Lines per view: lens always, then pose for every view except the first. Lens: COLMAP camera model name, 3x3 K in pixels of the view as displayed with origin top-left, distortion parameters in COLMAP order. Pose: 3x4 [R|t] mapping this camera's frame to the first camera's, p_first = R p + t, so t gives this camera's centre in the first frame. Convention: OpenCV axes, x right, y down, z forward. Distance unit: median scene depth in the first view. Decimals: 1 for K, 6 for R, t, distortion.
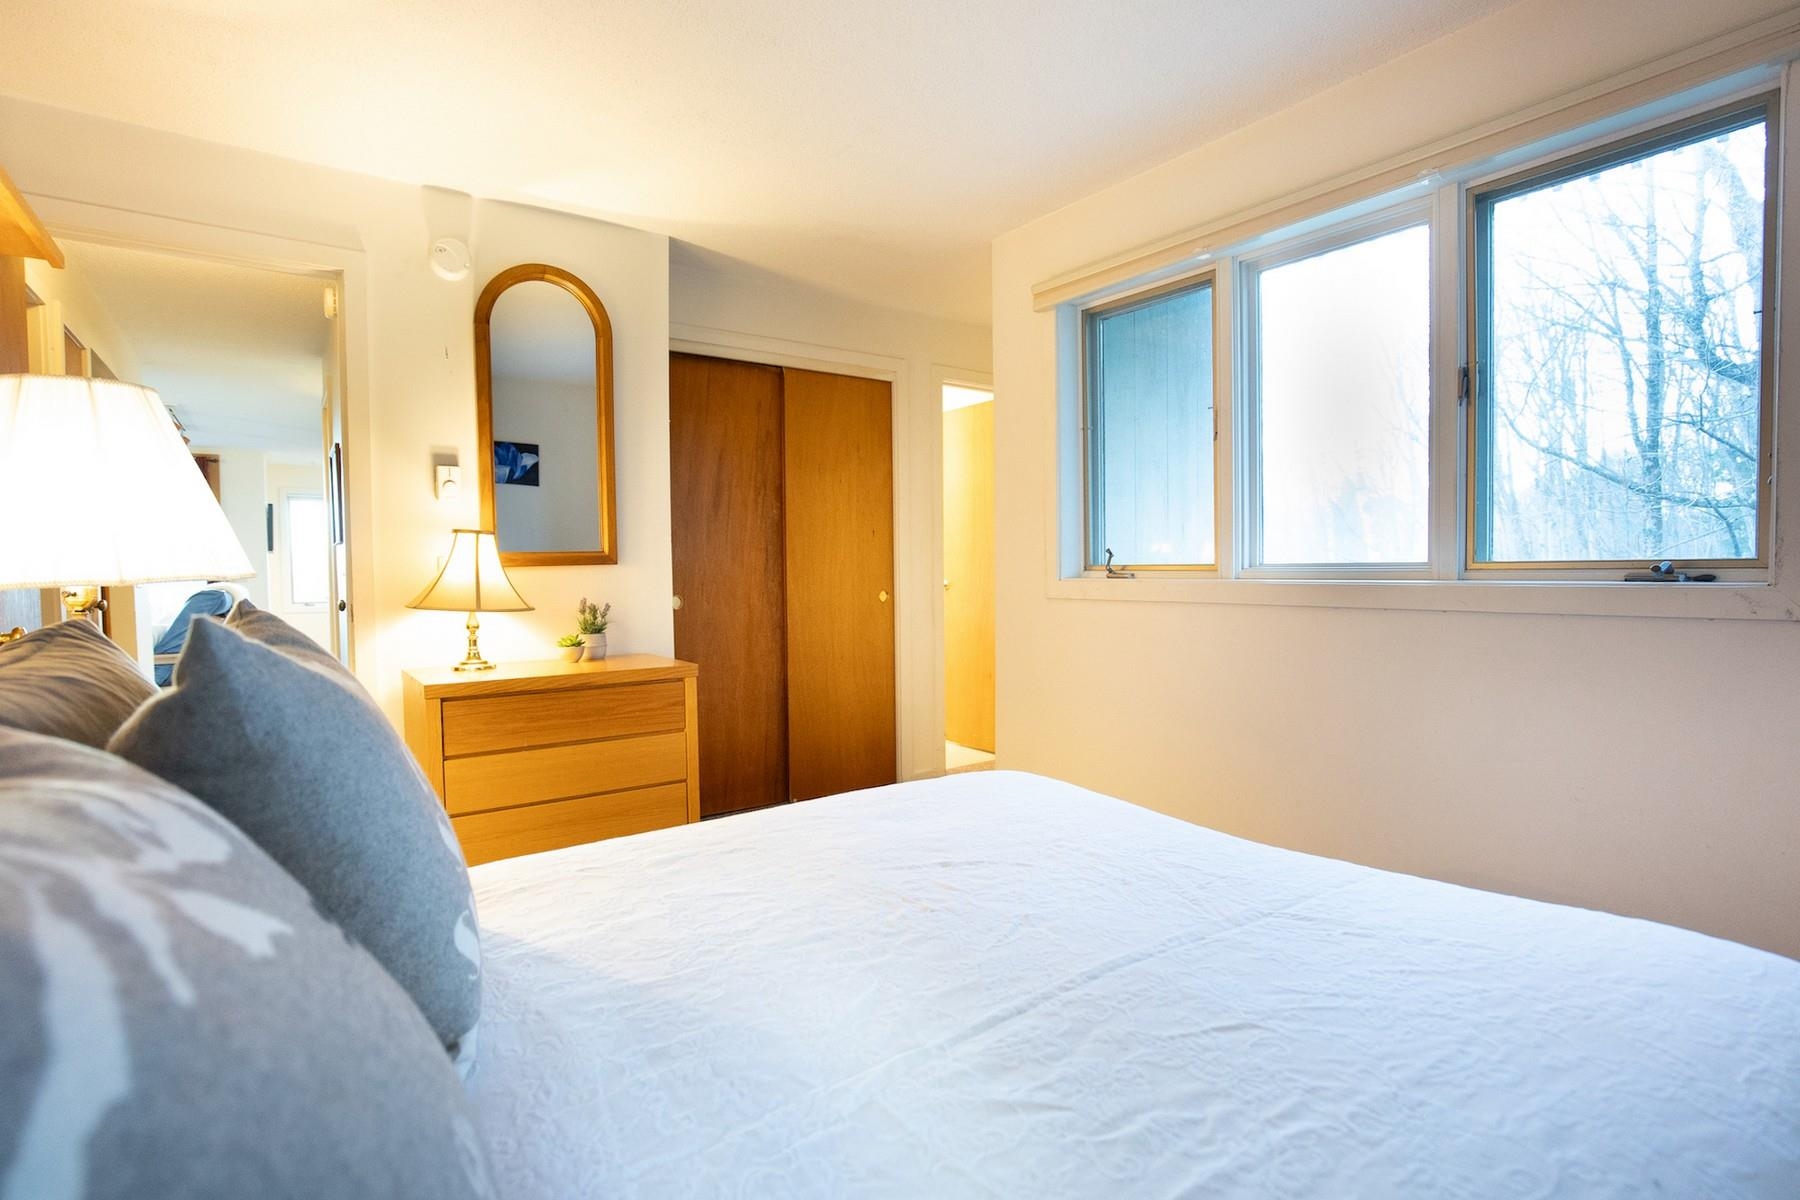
lens RADIAL K [[884.4, 0, 889.3], [0, 884.4, 591.6], [0, 0, 1]] dist [-0.031862, 0.013318]
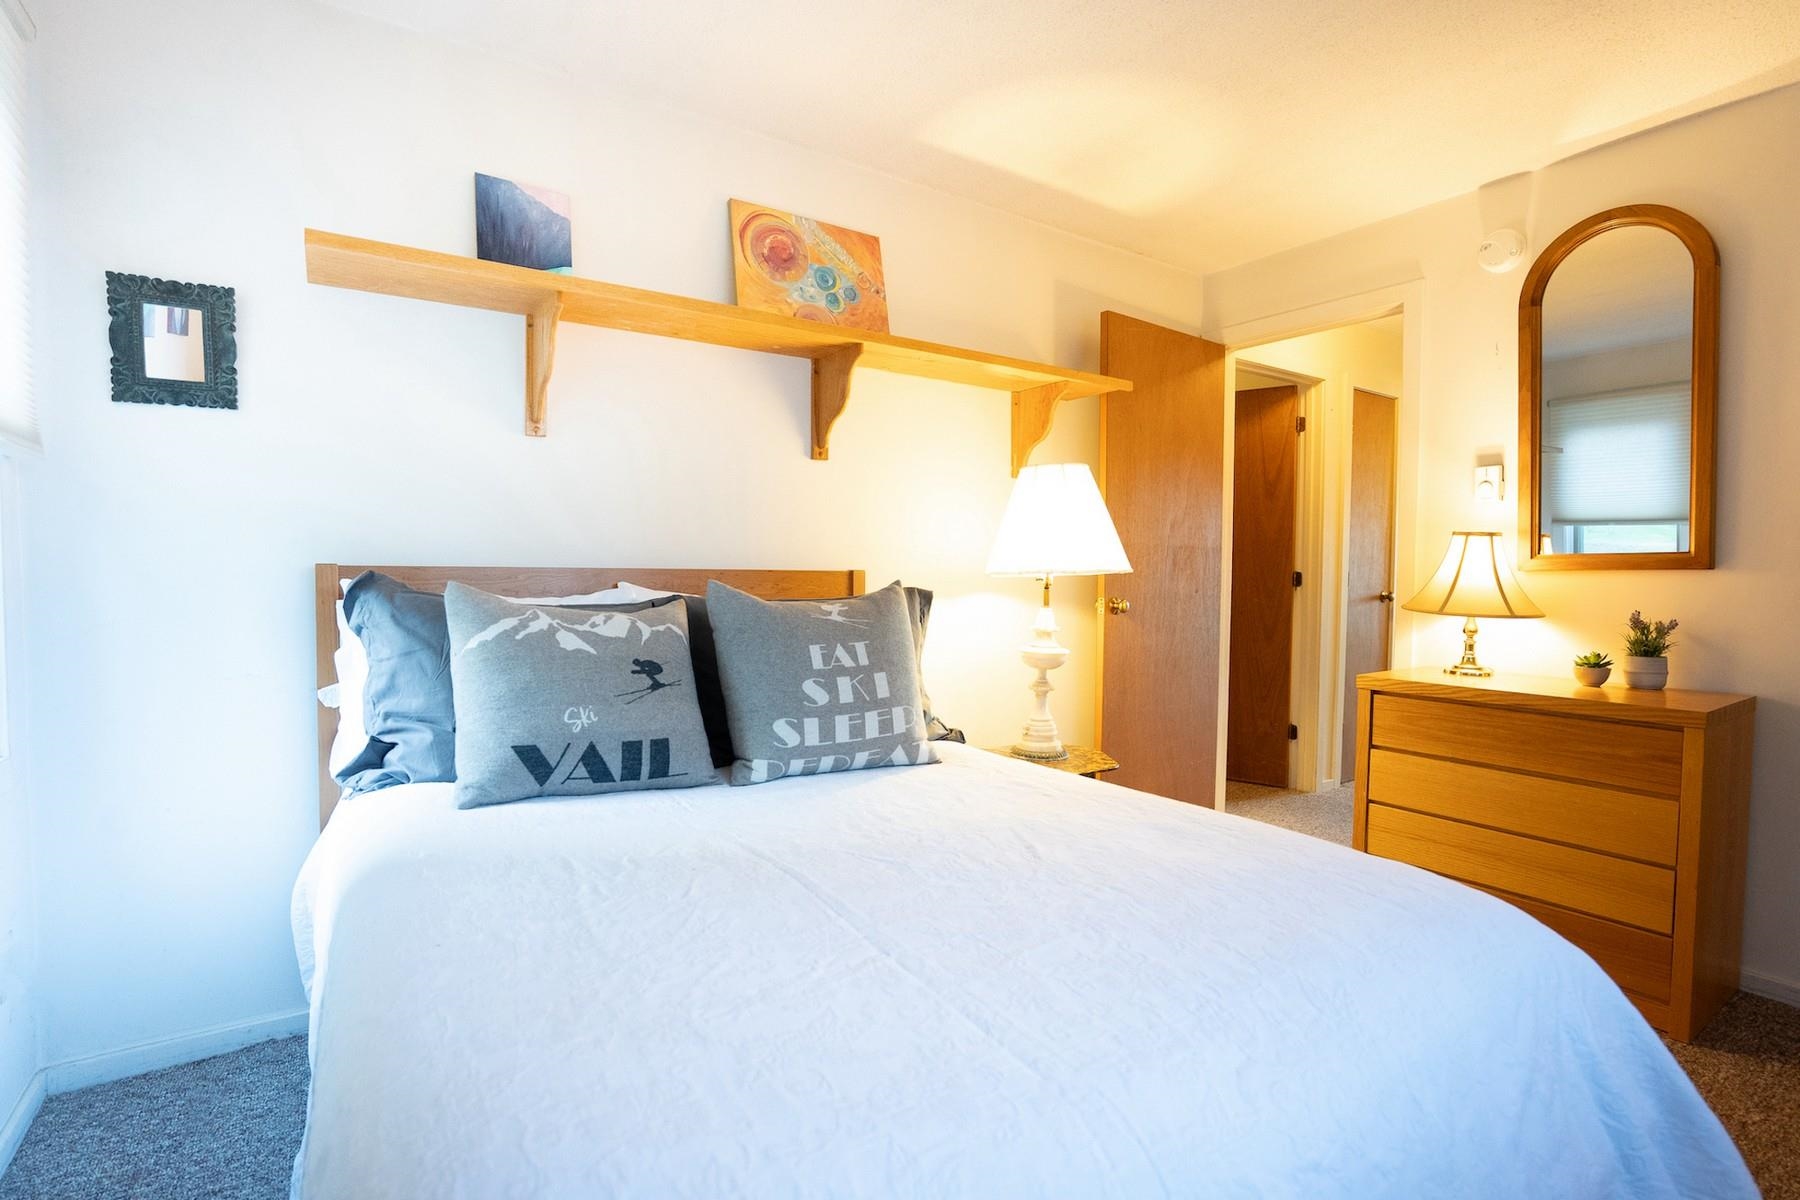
lens RADIAL K [[884.4, 0, 897.3], [0, 884.4, 594.0], [0, 0, 1]] dist [-0.031862, 0.013318]
pose [[-0.053829, 0.038472, -0.997809, 0.533828], [-0.035997, 0.998533, 0.040442, -0.017565], [0.997901, 0.038095, -0.052366, 0.417478]]
